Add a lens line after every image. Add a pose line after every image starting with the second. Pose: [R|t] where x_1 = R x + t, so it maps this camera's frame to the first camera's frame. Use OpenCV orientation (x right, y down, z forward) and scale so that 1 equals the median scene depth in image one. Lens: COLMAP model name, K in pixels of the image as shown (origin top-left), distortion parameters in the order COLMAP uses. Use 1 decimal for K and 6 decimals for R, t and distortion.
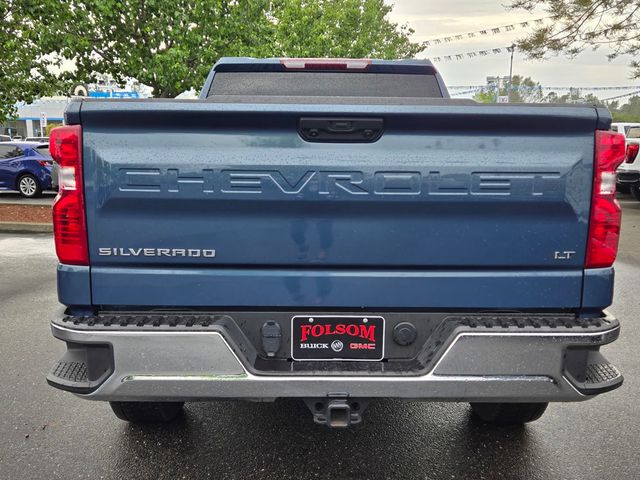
lens RADIAL K [[472.4, 0, 315.5], [0, 472.4, 226.1], [0, 0, 1]] dist [-0.002691, 0.014303]
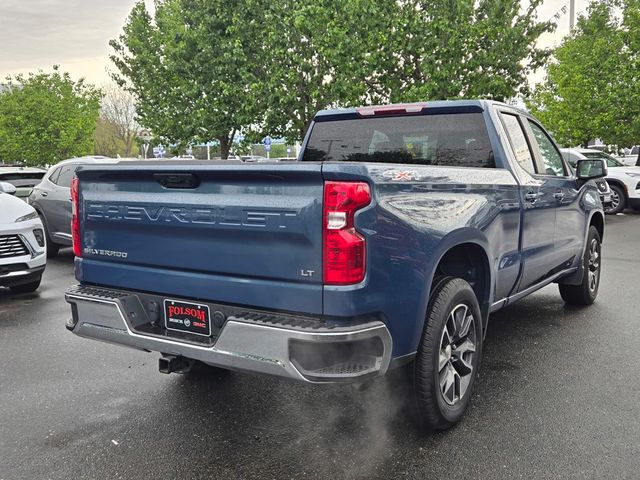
lens RADIAL K [[446.1, 0, 320.4], [0, 446.1, 236.6], [0, 0, 1]] dist [0.017988, -0.021223]
pose [[0.904256, 0.047269, -0.424367, 1.060875], [-0.060781, 0.997982, -0.018352, -0.019896], [0.422643, 0.042388, 0.905304, -0.126267]]
